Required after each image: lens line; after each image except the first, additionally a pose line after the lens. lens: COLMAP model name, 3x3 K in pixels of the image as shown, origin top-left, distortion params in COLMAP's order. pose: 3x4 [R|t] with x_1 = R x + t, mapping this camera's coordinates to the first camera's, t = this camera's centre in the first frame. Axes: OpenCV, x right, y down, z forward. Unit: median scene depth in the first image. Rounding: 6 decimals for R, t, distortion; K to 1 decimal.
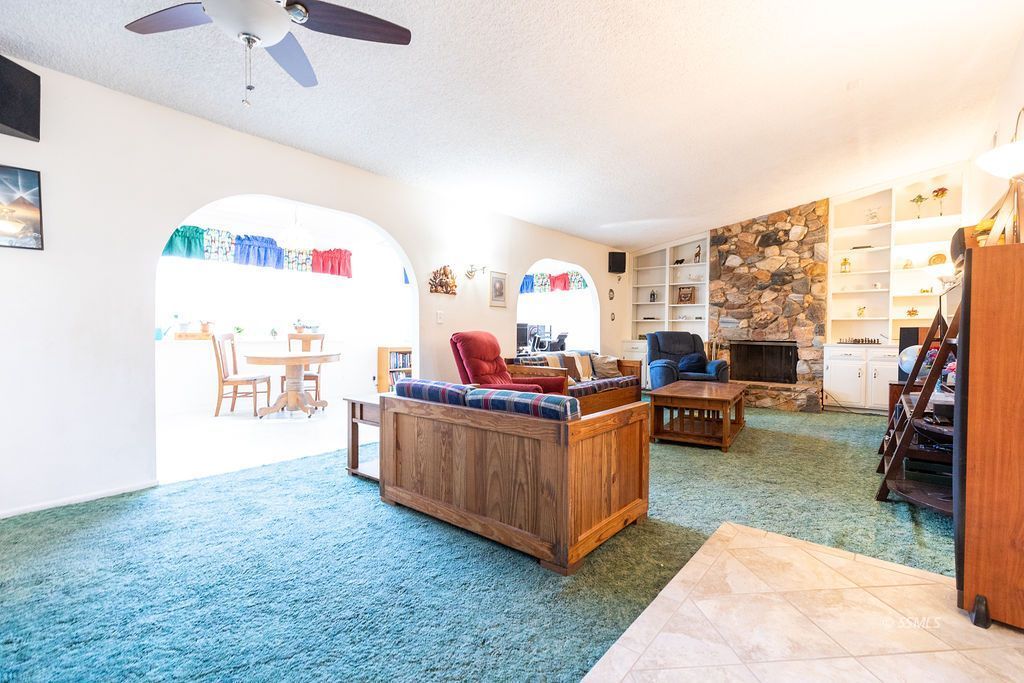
lens RADIAL K [[460.4, 0, 509.6], [0, 460.4, 338.2], [0, 0, 1]] dist [0.003697, 0.000104]
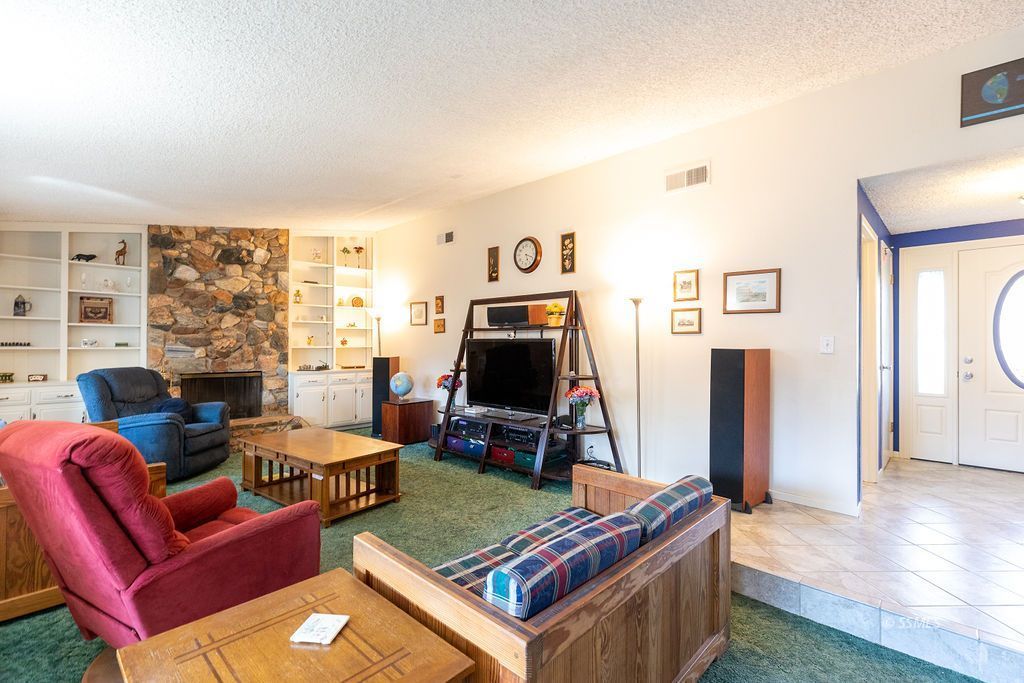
lens RADIAL K [[460.4, 0, 509.6], [0, 460.4, 338.2], [0, 0, 1]] dist [0.003697, 0.000104]
pose [[0.066746, -0.001116, 0.997769, -0.280589], [0.008431, 0.999964, 0.000554, -0.054997], [-0.997734, 0.008376, 0.066753, 0.419060]]
